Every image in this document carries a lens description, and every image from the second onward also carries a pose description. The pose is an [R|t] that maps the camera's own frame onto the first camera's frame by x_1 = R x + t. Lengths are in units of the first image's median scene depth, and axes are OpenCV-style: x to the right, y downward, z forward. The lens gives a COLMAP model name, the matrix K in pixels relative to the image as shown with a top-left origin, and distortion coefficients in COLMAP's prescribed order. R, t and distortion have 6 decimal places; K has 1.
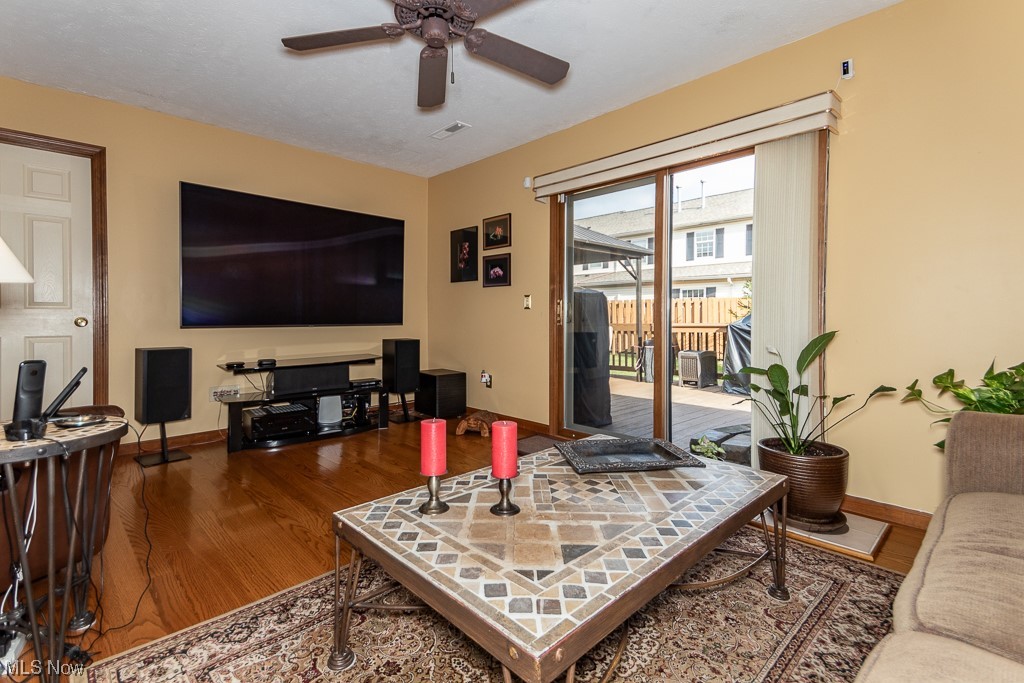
lens RADIAL K [[478.0, 0, 510.4], [0, 478.0, 327.3], [0, 0, 1]] dist [0.025585, 0.000227]
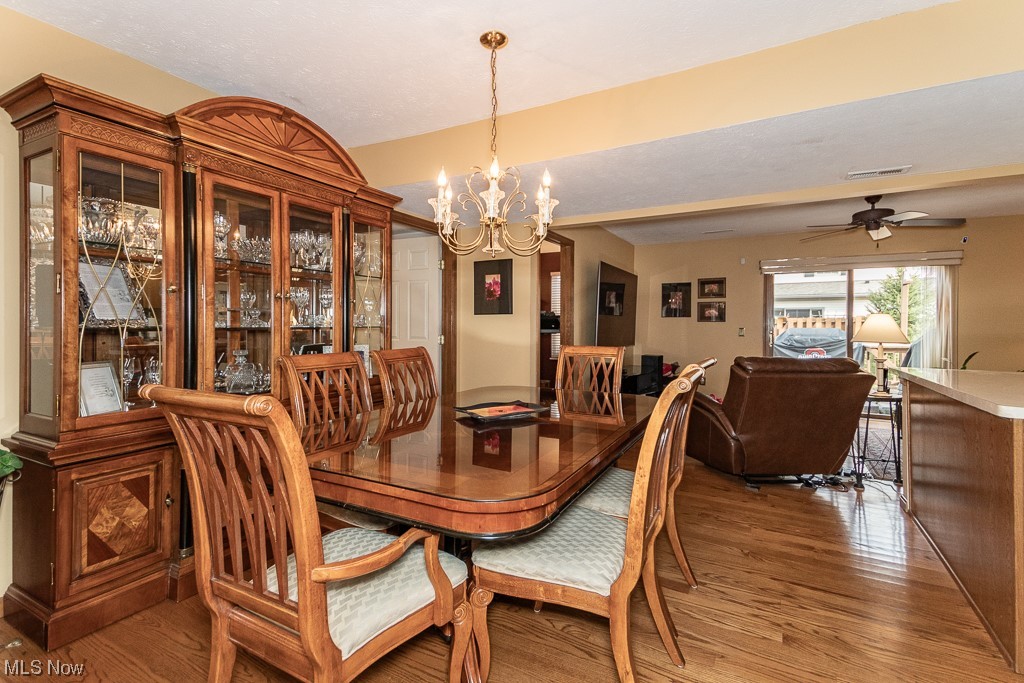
lens RADIAL K [[470.6, 0, 511.4], [0, 470.6, 333.5], [0, 0, 1]] dist [0.055459, -0.019707]
pose [[0.956143, -0.007779, 0.292796, -1.182907], [0.011422, 0.999877, -0.010736, -0.035928], [-0.292677, 0.013609, 0.956115, -0.331222]]
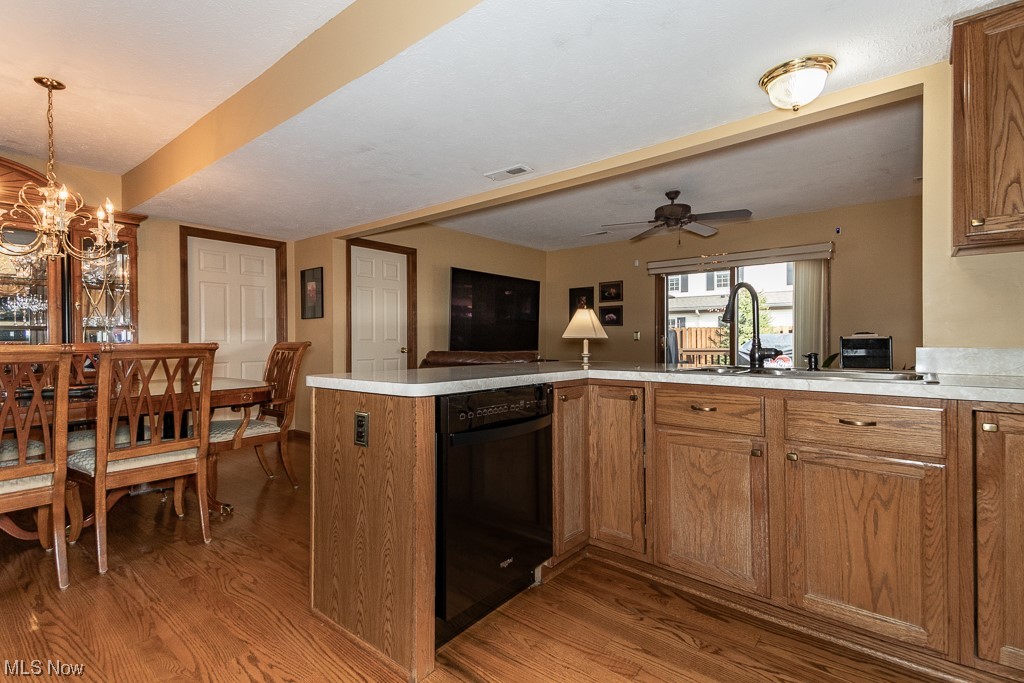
lens RADIAL K [[484.0, 0, 505.9], [0, 484.0, 340.5], [0, 0, 1]] dist [0.048302, -0.000082]
pose [[0.994607, -0.009443, 0.103288, -0.542246], [0.012516, 0.999497, -0.029150, 0.004781], [-0.102961, 0.030286, 0.994224, -0.551470]]
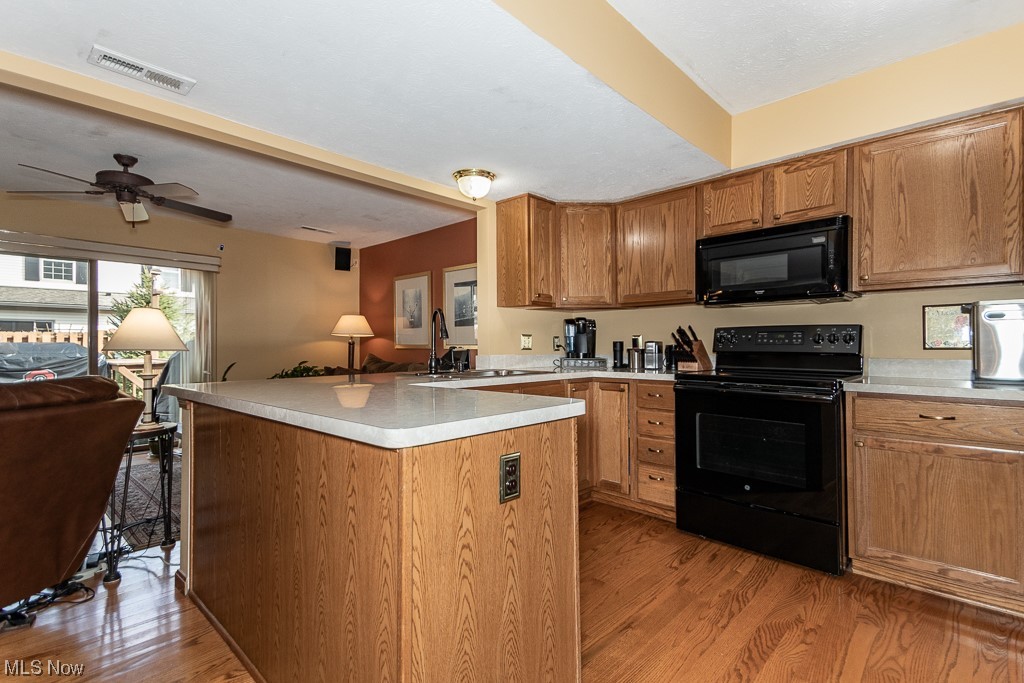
lens RADIAL K [[484.0, 0, 505.9], [0, 484.0, 340.5], [0, 0, 1]] dist [0.048302, -0.000082]
pose [[-0.034548, 0.002524, 0.999400, -0.927059], [0.030944, 0.999520, -0.001455, -0.020073], [-0.998924, 0.030875, -0.034609, -0.119723]]
